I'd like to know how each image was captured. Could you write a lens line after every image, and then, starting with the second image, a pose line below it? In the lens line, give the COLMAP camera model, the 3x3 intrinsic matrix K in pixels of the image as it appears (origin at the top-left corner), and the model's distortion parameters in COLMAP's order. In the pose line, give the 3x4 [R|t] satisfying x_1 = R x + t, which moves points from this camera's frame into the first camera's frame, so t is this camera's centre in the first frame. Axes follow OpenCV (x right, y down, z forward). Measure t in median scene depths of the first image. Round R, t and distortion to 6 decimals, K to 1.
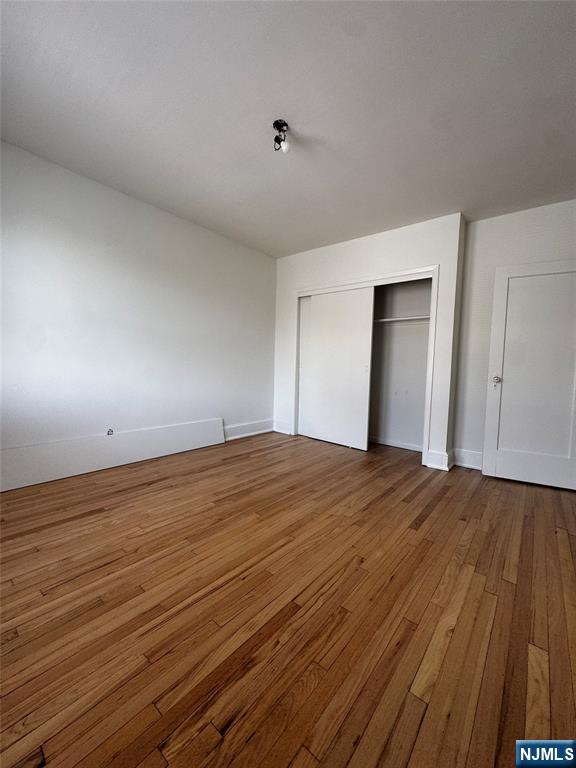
lens RADIAL K [[304.8, 0, 289.9], [0, 304.8, 380.6], [0, 0, 1]] dist [-0.004210, -0.000018]
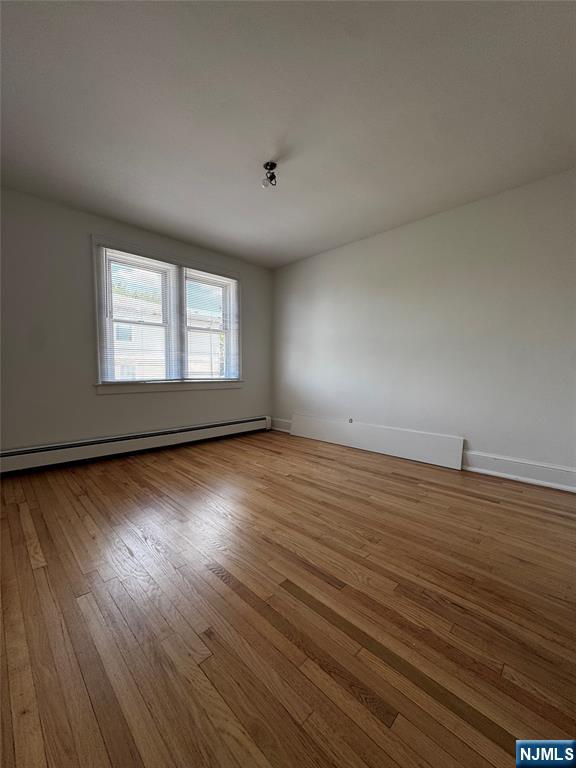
lens RADIAL K [[304.8, 0, 287.7], [0, 304.8, 382.1], [0, 0, 1]] dist [-0.004210, -0.000018]
pose [[-0.097221, 0.009326, -0.995219, 0.866412], [-0.053008, 0.998488, 0.014535, -0.009669], [0.993850, 0.054168, -0.096580, 0.922547]]
